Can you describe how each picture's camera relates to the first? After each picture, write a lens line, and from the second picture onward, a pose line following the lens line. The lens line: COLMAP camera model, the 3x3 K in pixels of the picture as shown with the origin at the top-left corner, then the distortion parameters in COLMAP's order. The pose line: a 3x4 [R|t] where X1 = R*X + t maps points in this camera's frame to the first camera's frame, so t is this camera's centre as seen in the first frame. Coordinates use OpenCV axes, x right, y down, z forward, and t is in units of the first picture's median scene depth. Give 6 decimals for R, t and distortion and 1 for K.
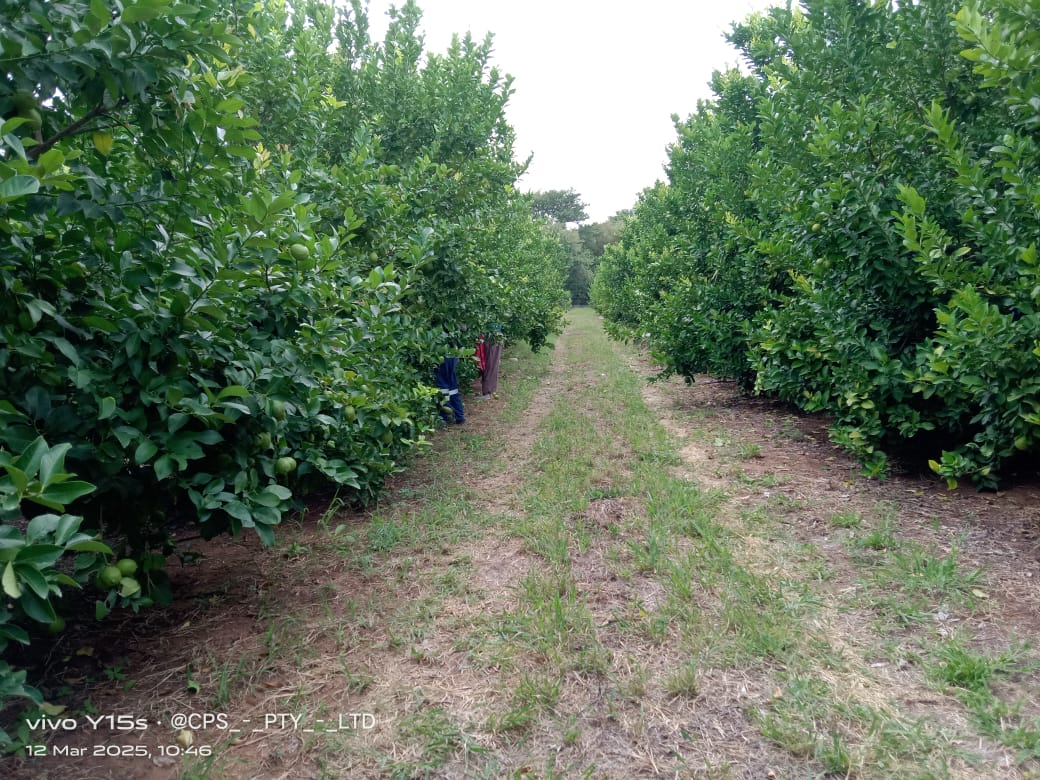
lens RADIAL K [[815.4, 0, 520.0], [0, 815.4, 390.0], [0, 0, 1]] dist [-0.005164, -0.012831]
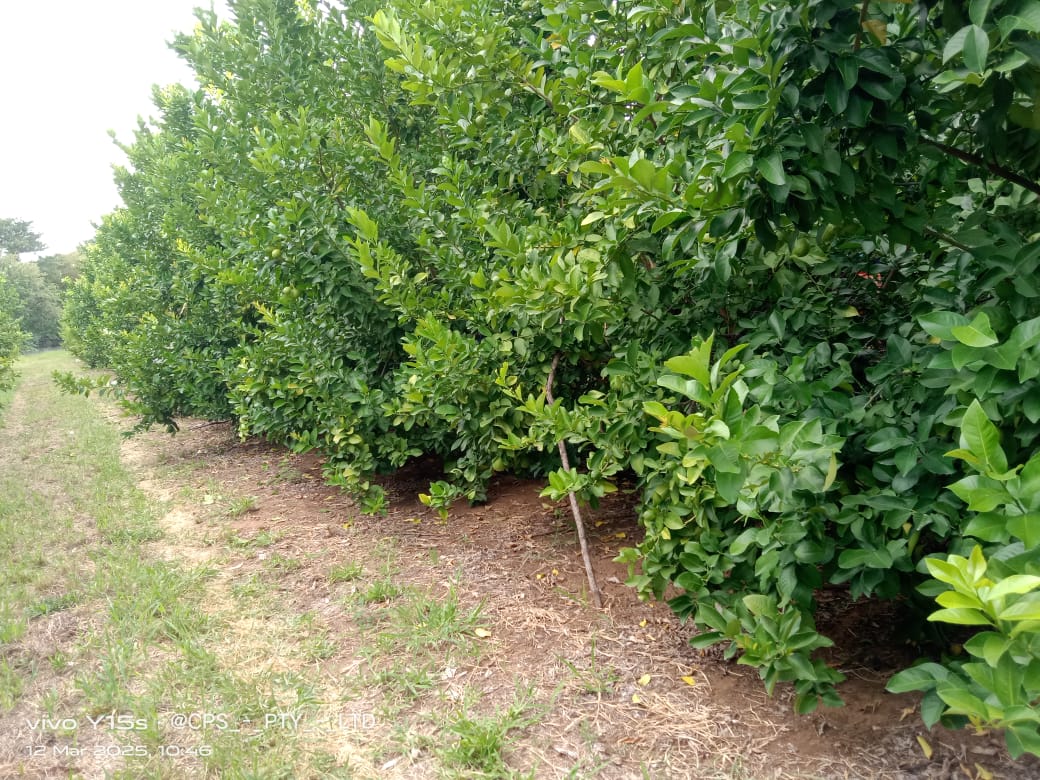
lens RADIAL K [[842.0, 0, 520.0], [0, 842.0, 390.0], [0, 0, 1]] dist [-0.056359, -0.008577]
pose [[0.827451, -0.111937, 0.550268, 0.056976], [0.130252, 0.991464, 0.005822, -0.020044], [-0.546222, 0.066856, 0.834968, 0.081881]]
